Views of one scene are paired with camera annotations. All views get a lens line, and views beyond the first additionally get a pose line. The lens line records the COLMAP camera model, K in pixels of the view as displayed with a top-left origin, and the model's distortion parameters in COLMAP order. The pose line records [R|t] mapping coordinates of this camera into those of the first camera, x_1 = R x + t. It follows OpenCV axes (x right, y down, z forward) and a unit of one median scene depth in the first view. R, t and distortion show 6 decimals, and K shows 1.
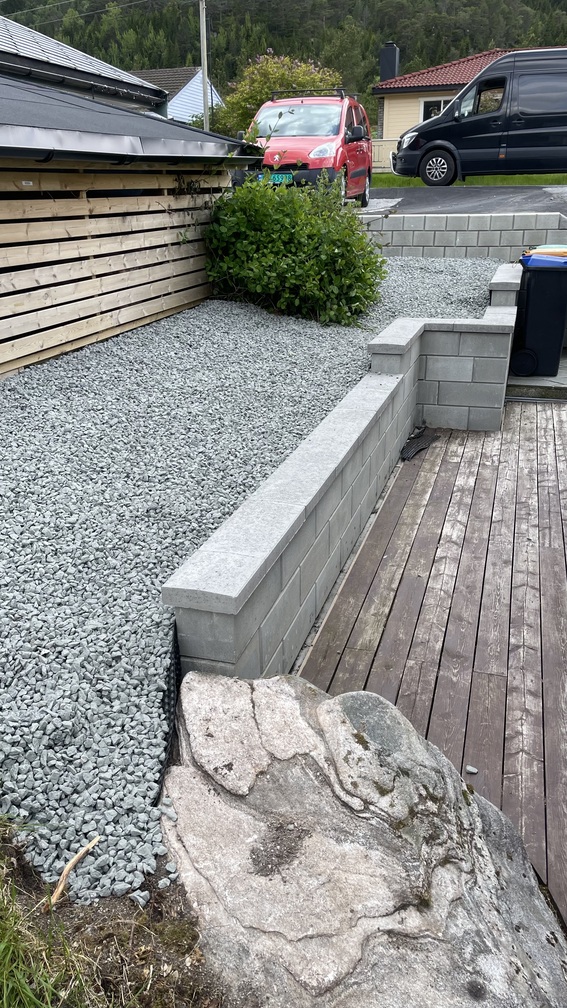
lens RADIAL K [[807.5, 0, 279.8], [0, 807.5, 502.2], [0, 0, 1]] dist [0.107278, -0.151013]
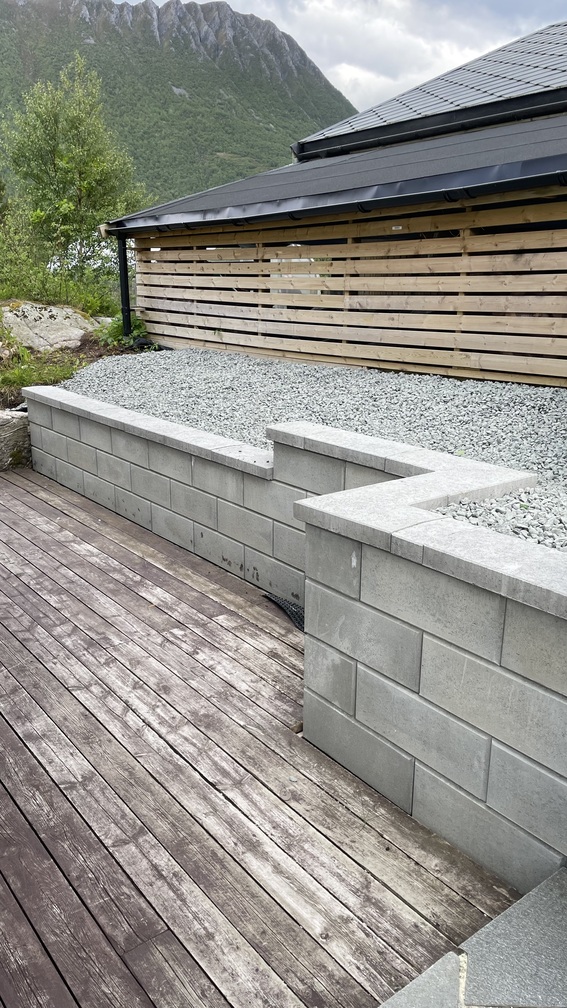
lens RADIAL K [[807.5, 0, 279.8], [0, 807.5, 502.2], [0, 0, 1]] dist [0.107278, -0.151013]
pose [[-0.606505, 0.217399, -0.764781, 0.734836], [-0.280026, 0.841851, 0.461381, -0.489003], [0.744135, 0.493988, -0.449709, 1.424561]]
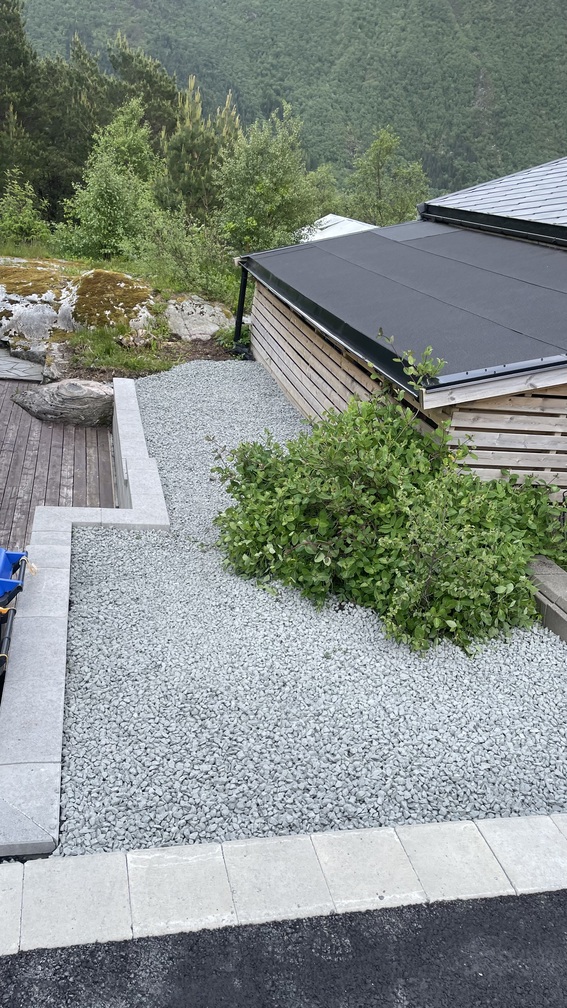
lens RADIAL K [[807.5, 0, 279.8], [0, 807.5, 502.2], [0, 0, 1]] dist [0.107278, -0.151013]
pose [[-0.869435, 0.072362, -0.488720, 0.604117], [-0.294059, 0.719114, 0.629607, -1.076823], [0.397005, 0.691114, -0.603944, 2.020136]]
